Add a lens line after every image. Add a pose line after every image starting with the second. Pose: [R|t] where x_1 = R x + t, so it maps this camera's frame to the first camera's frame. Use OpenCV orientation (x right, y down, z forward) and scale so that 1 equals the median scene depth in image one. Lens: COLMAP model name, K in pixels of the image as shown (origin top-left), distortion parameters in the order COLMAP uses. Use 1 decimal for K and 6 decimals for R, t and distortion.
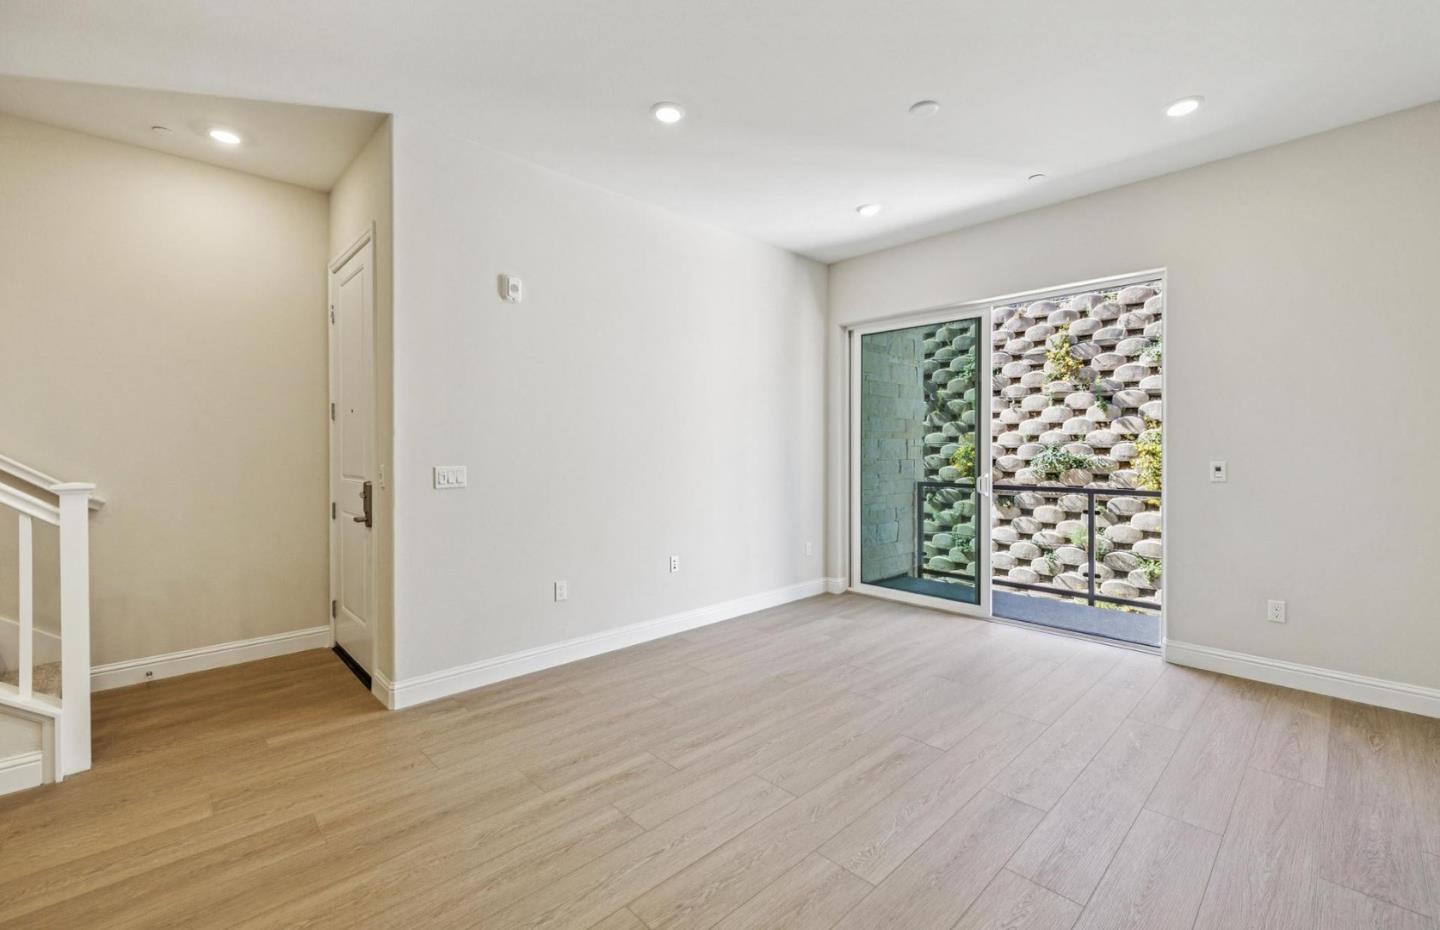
lens RADIAL K [[607.5, 0, 722.8], [0, 607.5, 451.4], [0, 0, 1]] dist [-0.000685, 0.000044]
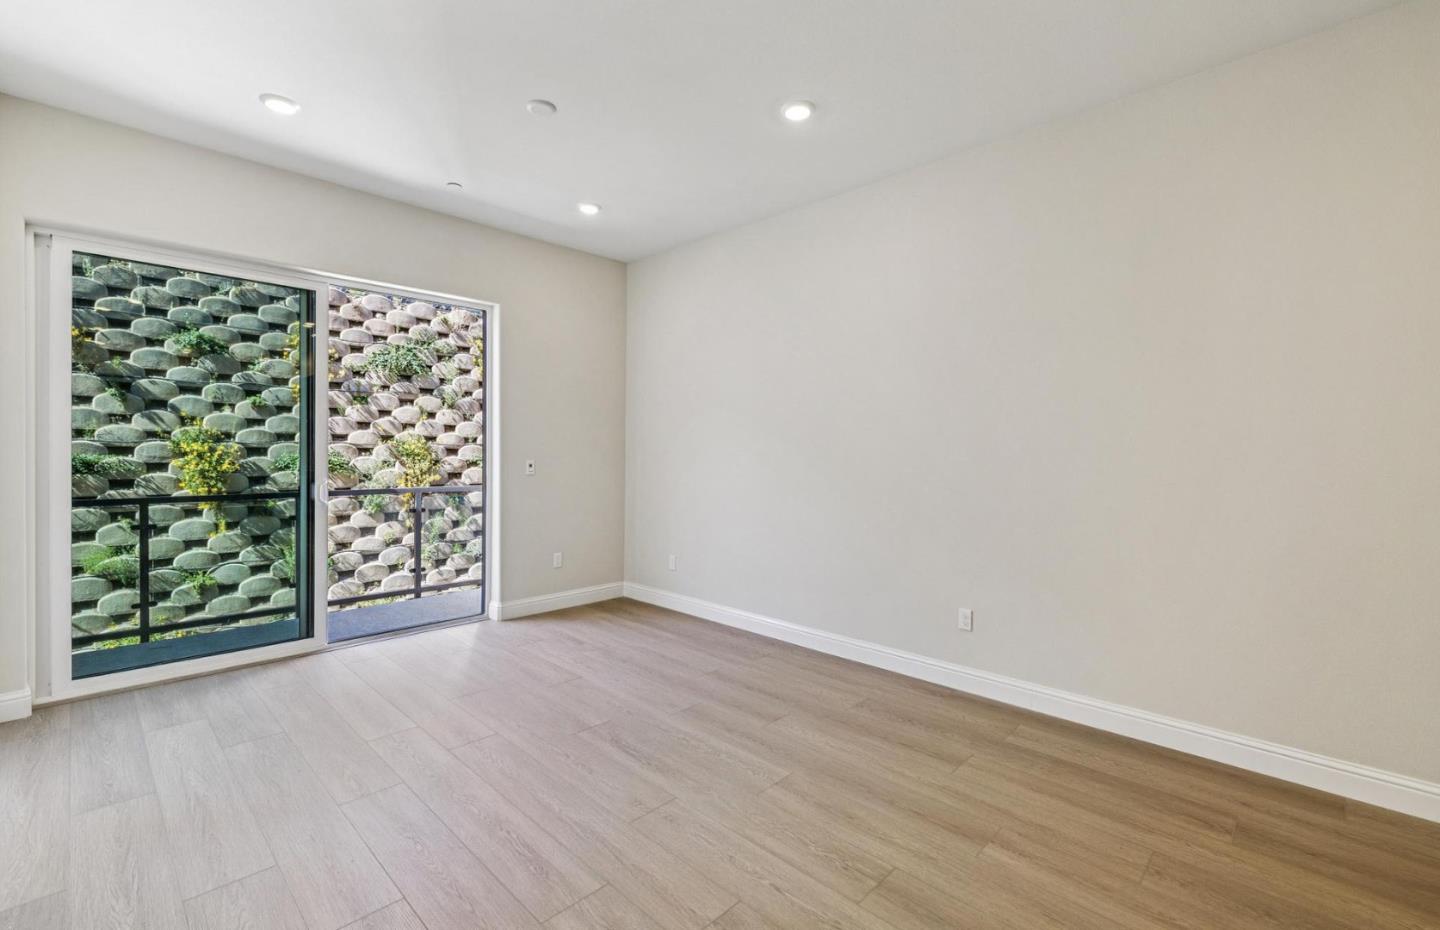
lens RADIAL K [[620.6, 0, 716.4], [0, 620.6, 453.2], [0, 0, 1]] dist [0.001845, 0.000155]
pose [[-0.028910, -0.003614, 0.999575, -0.469103], [-0.001075, 0.999993, 0.003584, -0.002581], [-0.999581, -0.000971, -0.028914, 0.501437]]
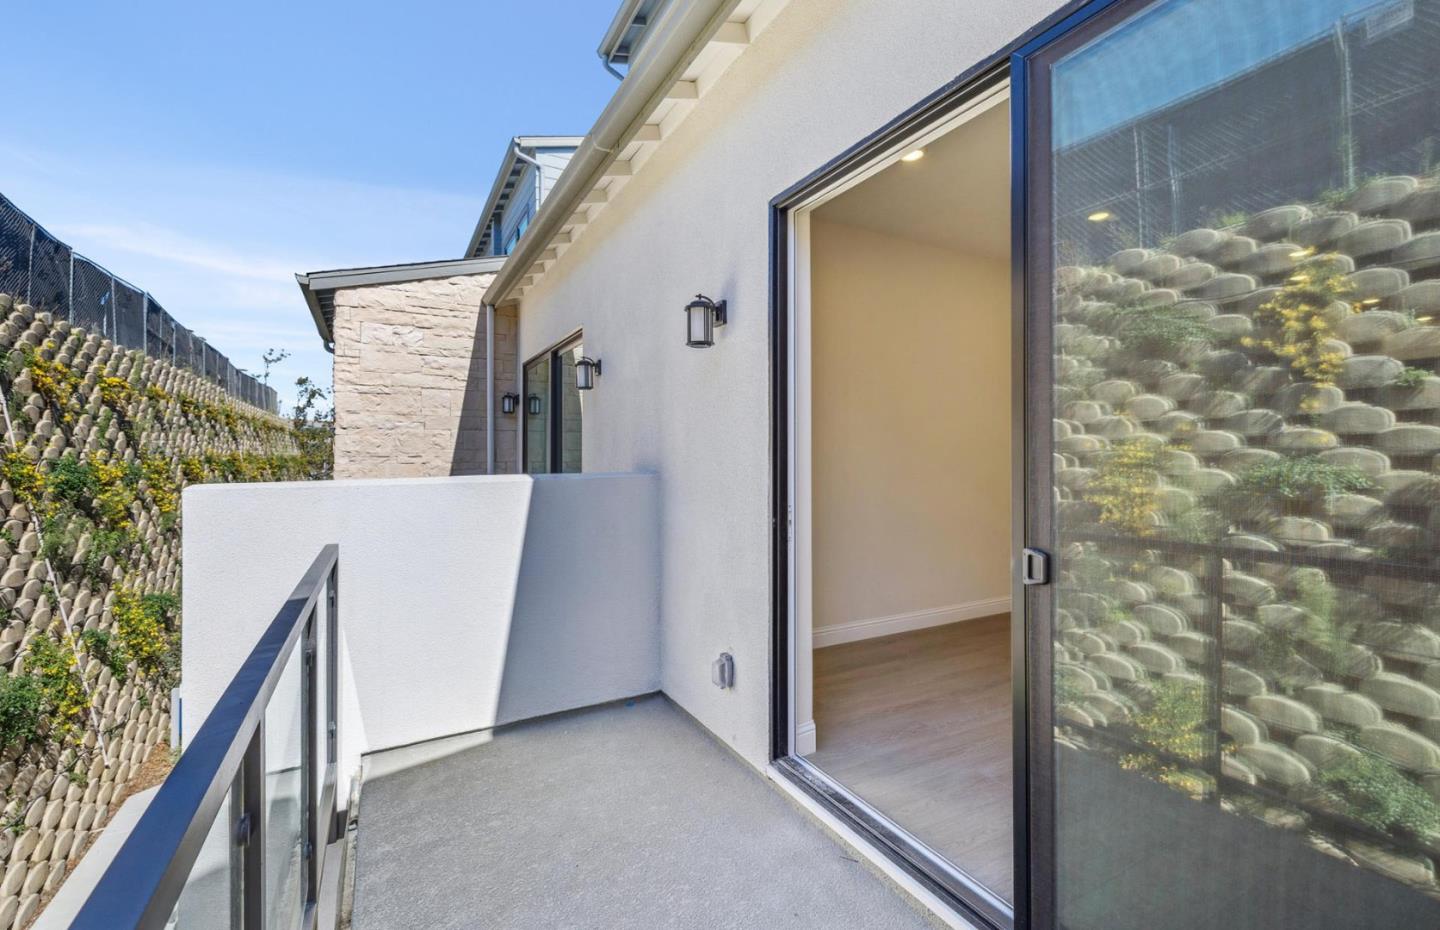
lens RADIAL K [[620.6, 0, 716.4], [0, 620.6, 453.2], [0, 0, 1]] dist [0.001845, 0.000155]
pose [[-0.965476, 0.003319, 0.260472, 0.546195], [0.003406, 0.999994, -0.000118, -0.006465], [-0.260471, 0.000774, -0.965481, 1.471988]]
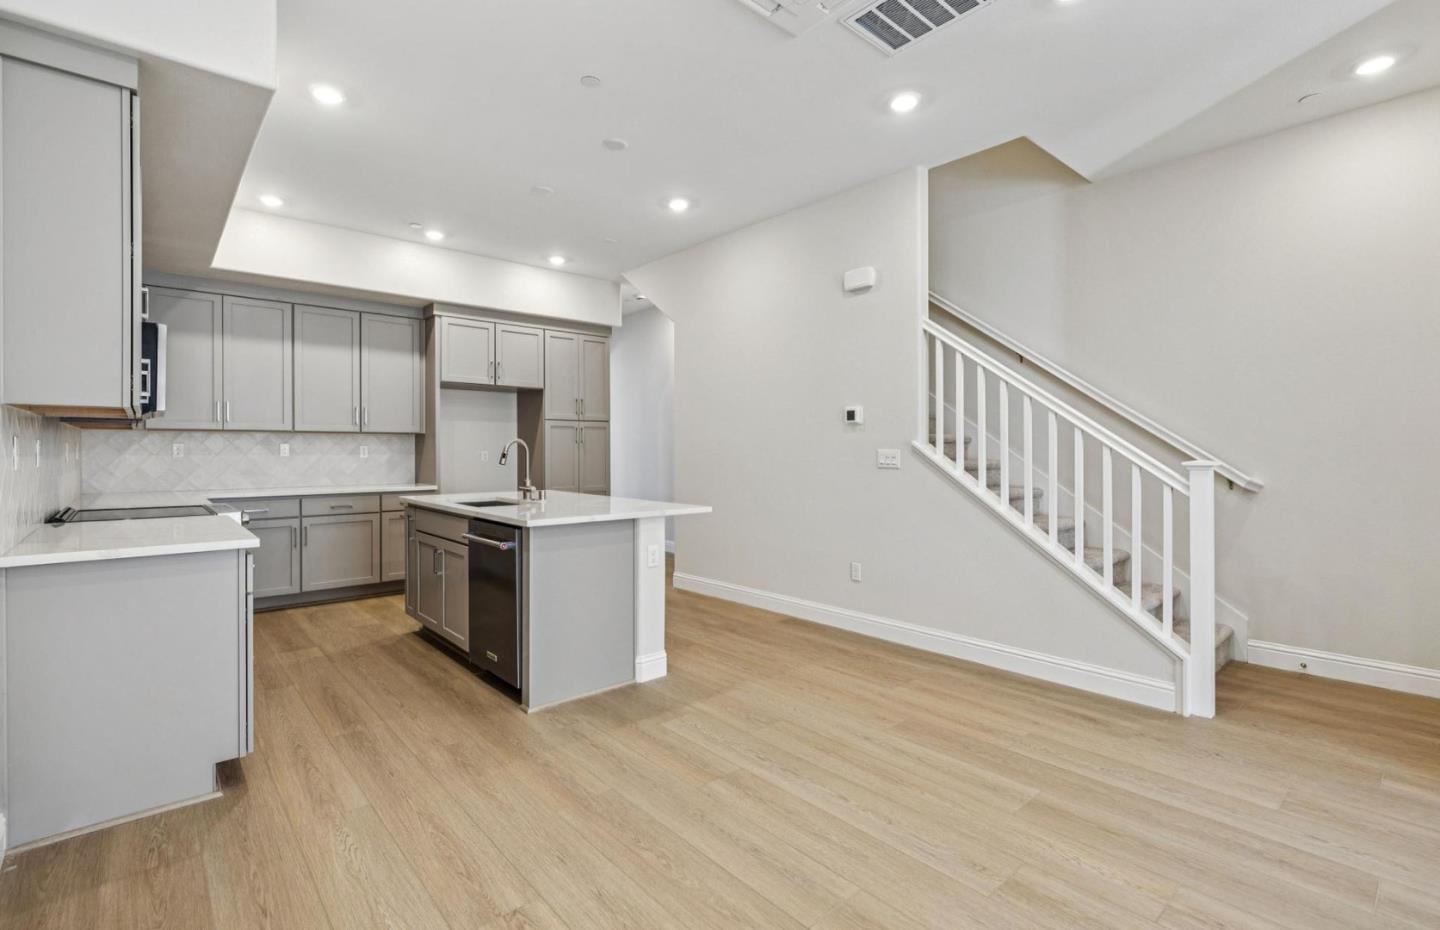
lens RADIAL K [[654.8, 0, 717.7], [0, 654.8, 455.2], [0, 0, 1]] dist [0.000353, -0.000130]
pose [[-0.042810, 0.007238, -0.999057, 0.105197], [-0.004966, 0.999960, 0.007457, 0.020987], [0.999071, 0.005280, -0.042772, 0.083190]]
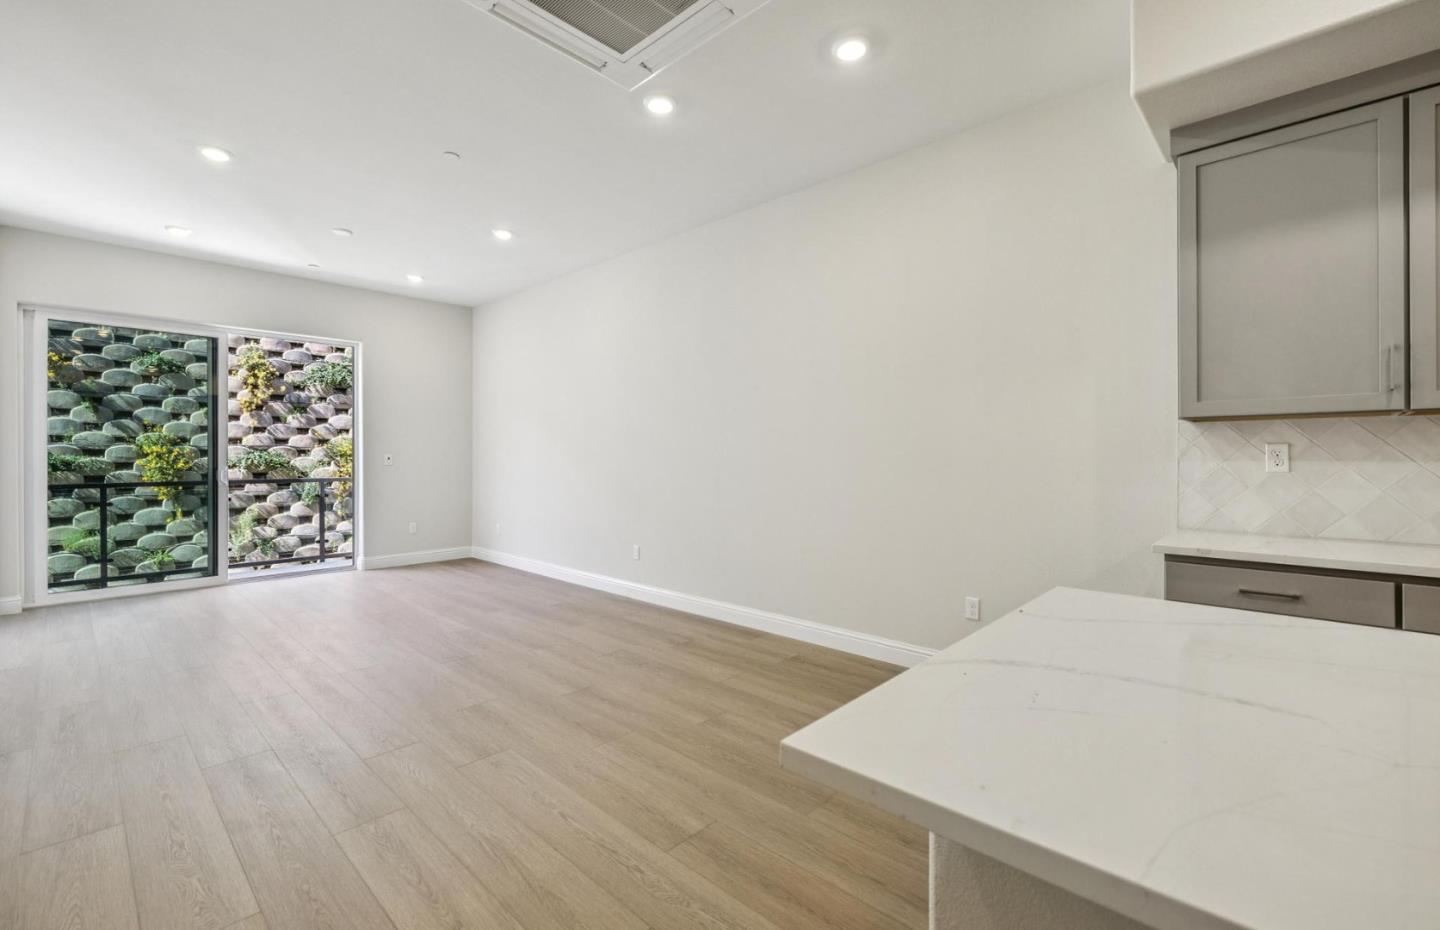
lens RADIAL K [[609.8, 0, 715.7], [0, 609.8, 454.1], [0, 0, 1]] dist [-0.000979, 0.000013]
pose [[-0.047845, 0.001737, 0.998853, -0.892447], [0.006104, 0.999980, -0.001447, 0.020425], [-0.998836, 0.006028, -0.047854, 0.065714]]
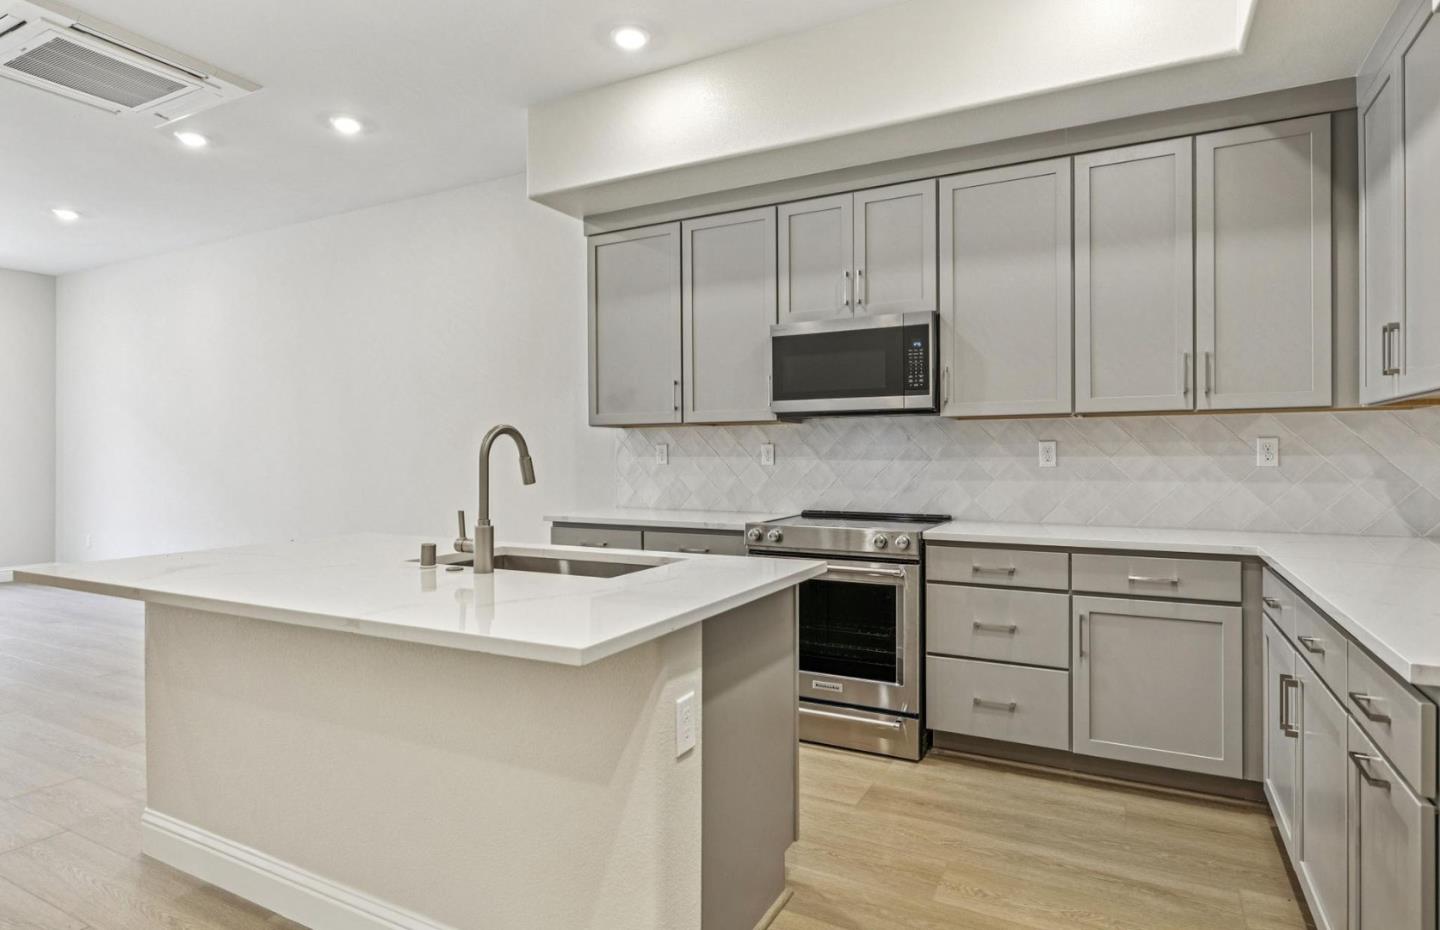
lens RADIAL K [[778.9, 0, 717.3], [0, 778.9, 453.2], [0, 0, 1]] dist [0.000861, -0.000180]
pose [[-0.306695, 0.000638, 0.951807, -1.335176], [0.007223, 0.999973, 0.001656, 0.023520], [-0.951780, 0.007382, -0.306692, -0.229860]]
